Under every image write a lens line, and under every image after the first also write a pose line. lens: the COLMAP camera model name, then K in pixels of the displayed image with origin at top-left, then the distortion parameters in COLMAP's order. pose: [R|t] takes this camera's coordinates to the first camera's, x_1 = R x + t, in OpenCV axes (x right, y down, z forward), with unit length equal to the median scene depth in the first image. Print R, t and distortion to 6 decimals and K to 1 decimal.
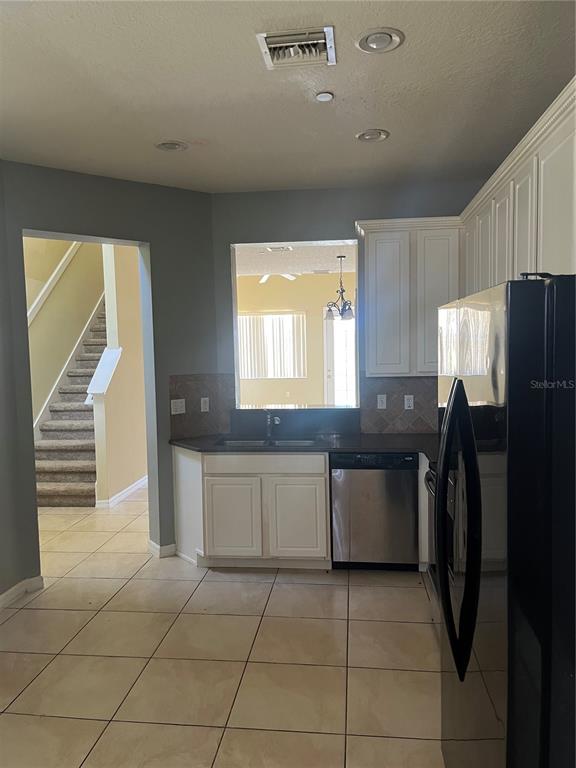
lens RADIAL K [[586.5, 0, 287.7], [0, 586.5, 384.9], [0, 0, 1]] dist [0.080730, -0.098363]
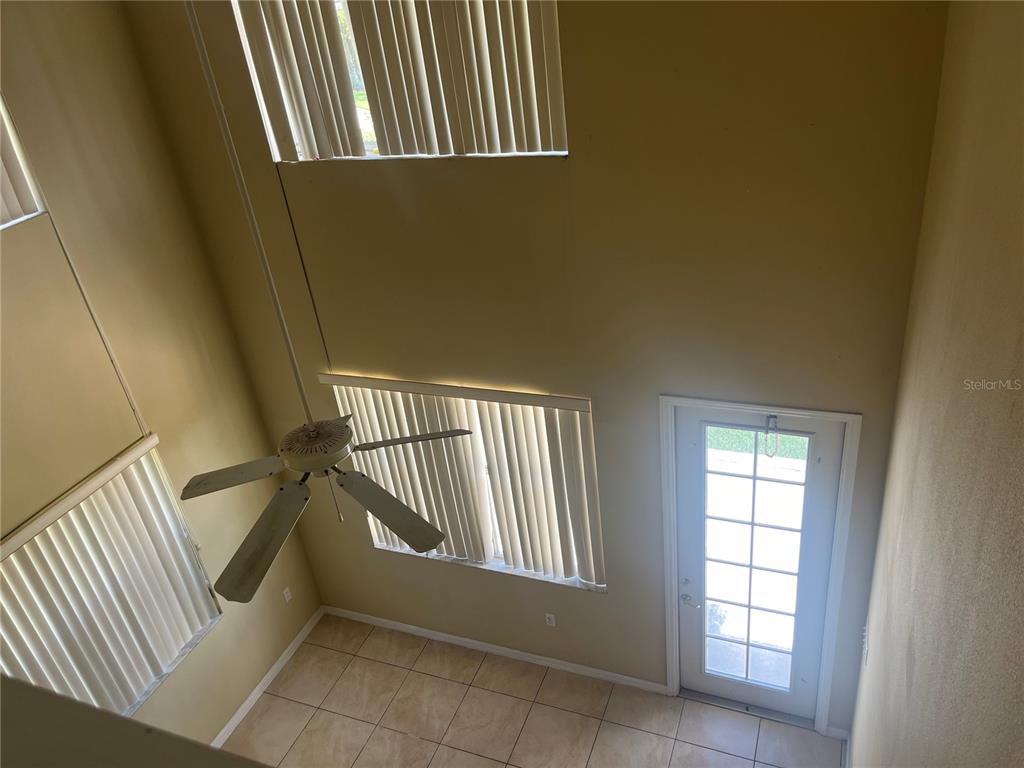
lens RADIAL K [[782.0, 0, 510.5], [0, 782.0, 379.4], [0, 0, 1]] dist [0.080730, -0.098363]
pose [[0.965370, 0.040735, -0.257684, 0.083418], [0.079307, 0.895166, 0.438621, -0.288615], [0.248537, -0.443868, 0.860936, 0.695261]]
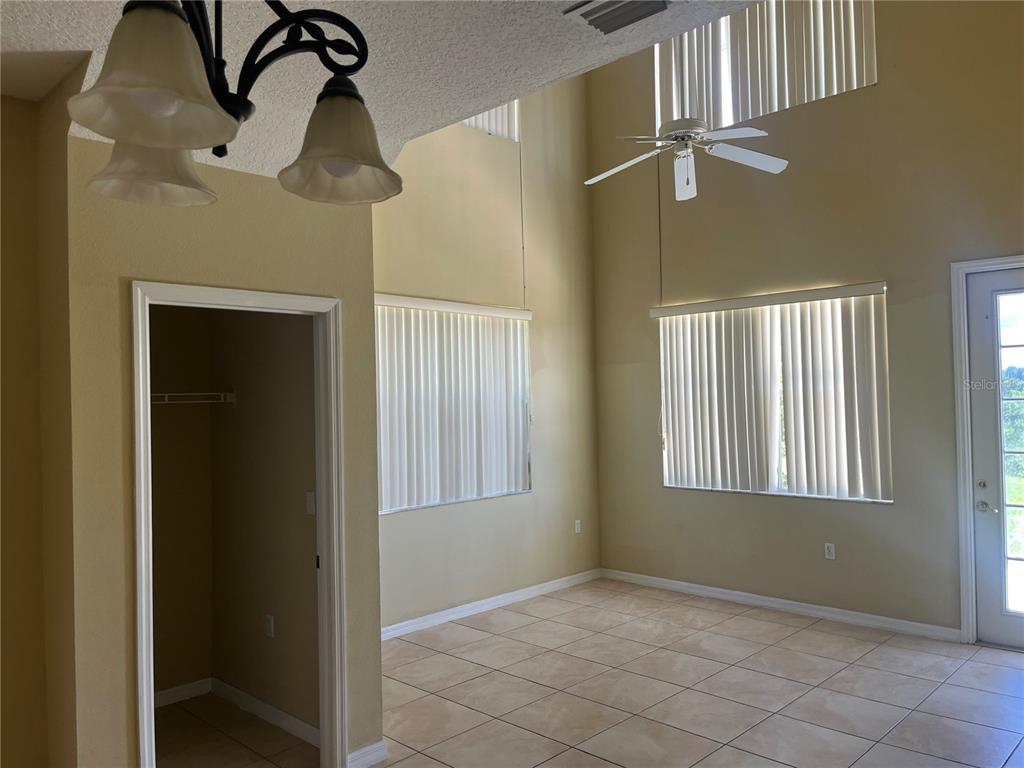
lens RADIAL K [[782.0, 0, 503.3], [0, 782.0, 378.7], [0, 0, 1]] dist [0.080730, -0.098363]
pose [[0.791575, -0.009487, -0.610999, 0.123053], [-0.036873, 0.997316, -0.063256, -0.042779], [0.609959, 0.072601, 0.789100, 0.555543]]
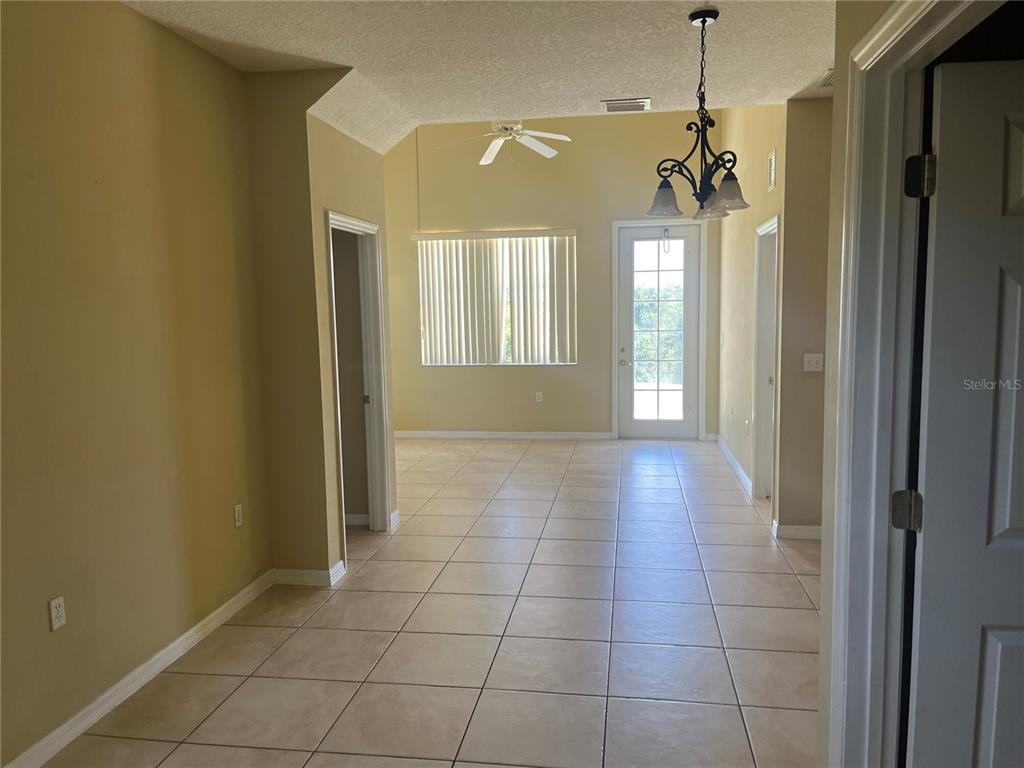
lens RADIAL K [[782.0, 0, 514.9], [0, 782.0, 380.3], [0, 0, 1]] dist [0.080730, -0.098363]
pose [[0.999324, 0.008916, -0.035680, 0.003217], [-0.007802, 0.999481, 0.031243, -0.019014], [0.035940, -0.030944, 0.998875, 0.333229]]
